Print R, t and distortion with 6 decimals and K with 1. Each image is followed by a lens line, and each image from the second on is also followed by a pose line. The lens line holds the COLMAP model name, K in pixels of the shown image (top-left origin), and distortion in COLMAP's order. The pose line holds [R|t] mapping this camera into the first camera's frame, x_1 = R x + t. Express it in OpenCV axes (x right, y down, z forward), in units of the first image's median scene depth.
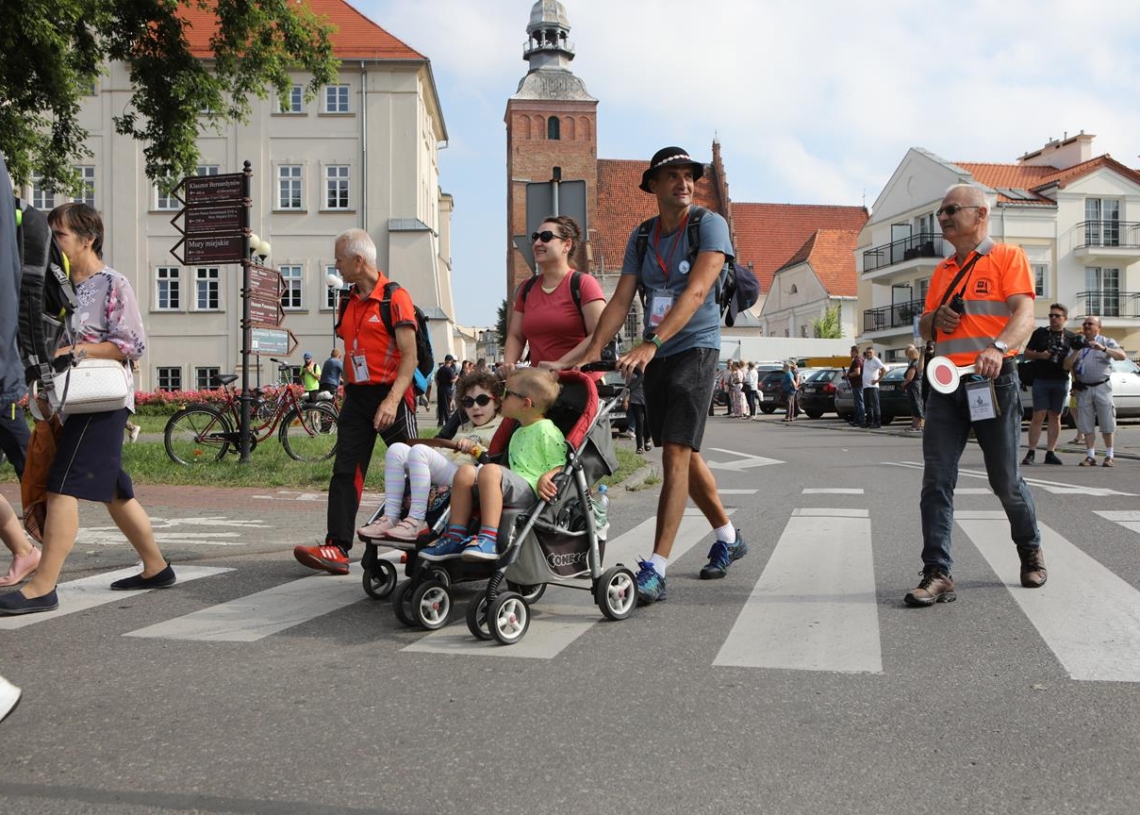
lens RADIAL K [[1110.0, 0, 571.2], [0, 1110.0, 400.0], [0, 0, 1]] dist [-0.073869, 0.090467]
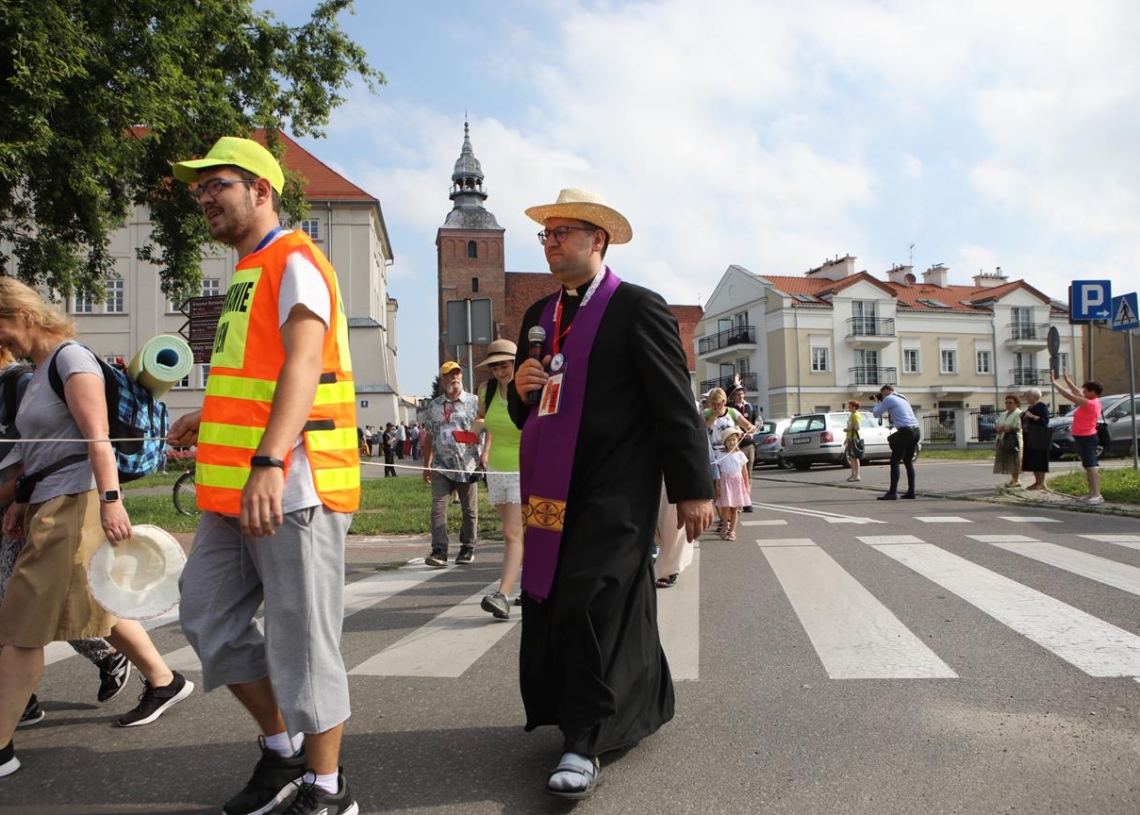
lens RADIAL K [[824.2, 0, 565.0], [0, 824.2, 408.3], [0, 0, 1]] dist [-0.100638, 0.066663]
pose [[0.995569, -0.014965, 0.092834, 0.002048], [0.019450, 0.998677, -0.047602, -0.003653], [-0.091999, 0.049197, 0.994543, -0.001345]]
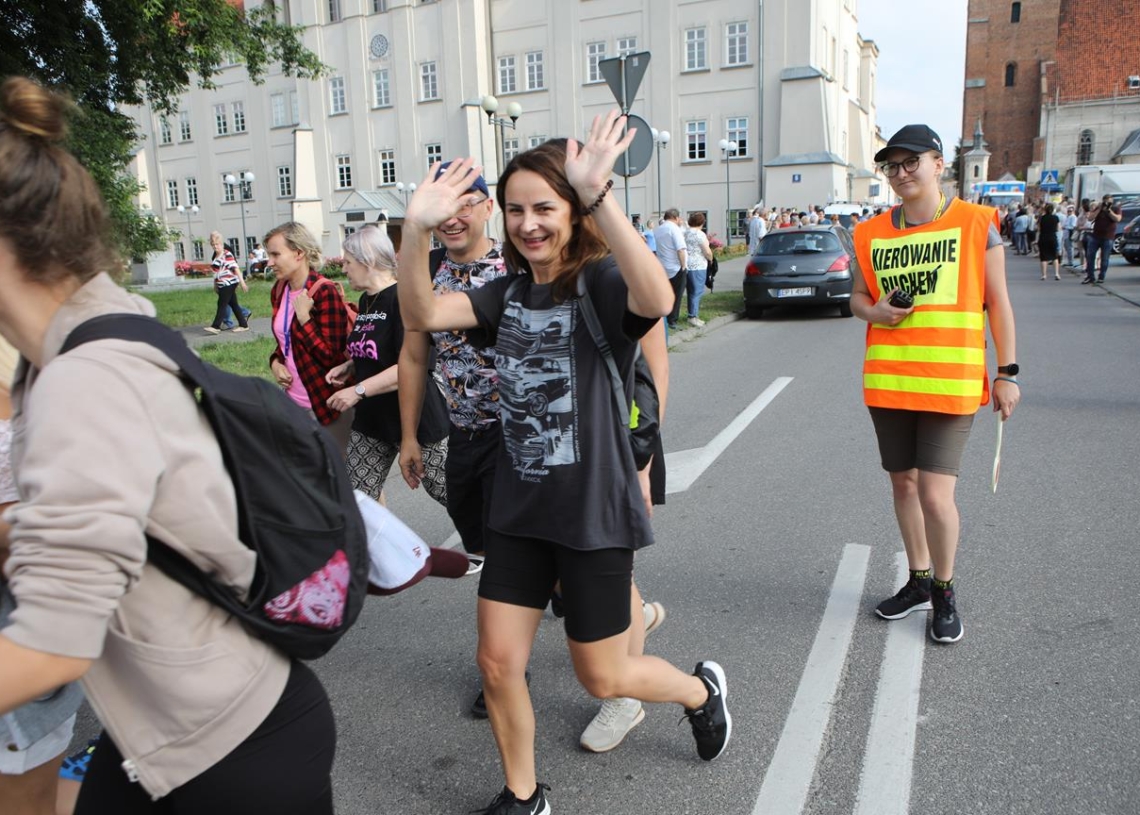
lens RADIAL K [[824.2, 0, 565.0], [0, 824.2, 408.3], [0, 0, 1]] dist [-0.100638, 0.066663]
pose [[0.855963, 0.085268, -0.509958, 0.105638], [0.027785, 0.977296, 0.210047, -0.017043], [0.516290, -0.193961, 0.834160, 0.234909]]
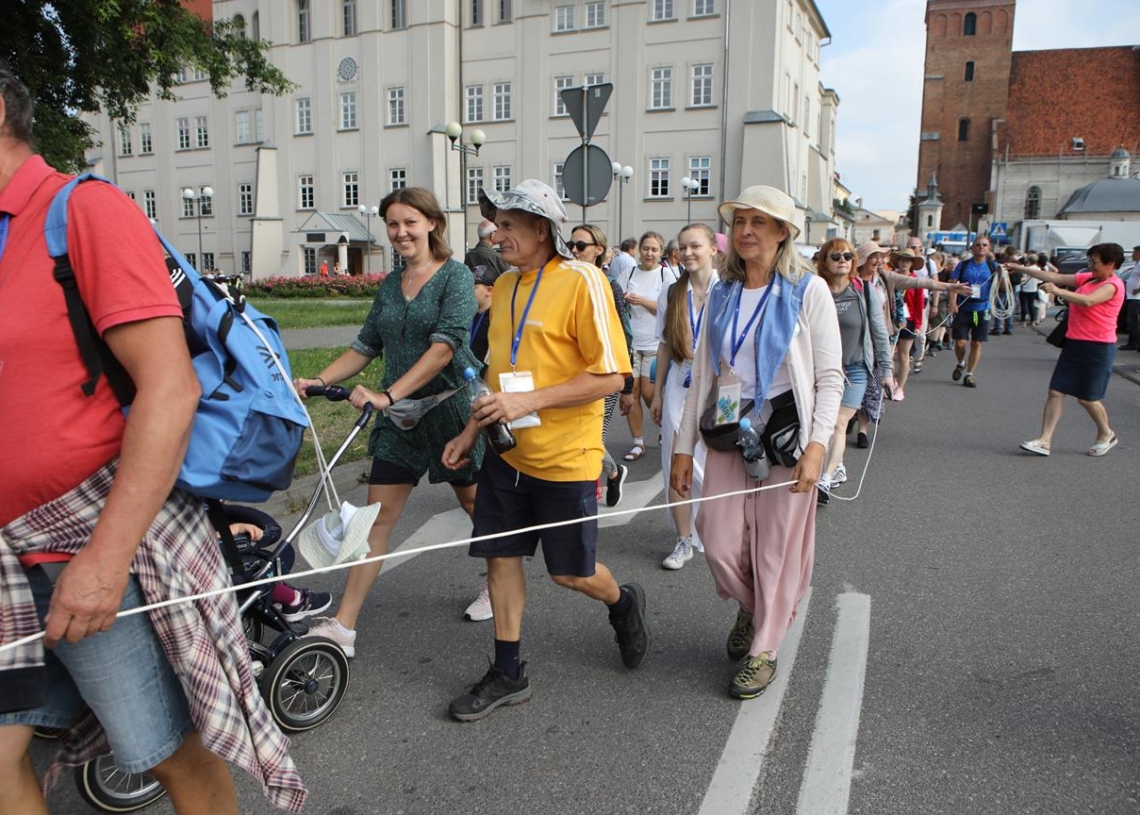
lens RADIAL K [[824.2, 0, 565.0], [0, 824.2, 408.3], [0, 0, 1]] dist [-0.100638, 0.066663]
pose [[0.878425, 0.097426, -0.467843, 0.105730], [-0.016723, 0.984665, 0.173652, -0.015872], [0.477587, -0.144717, 0.866584, 0.238904]]
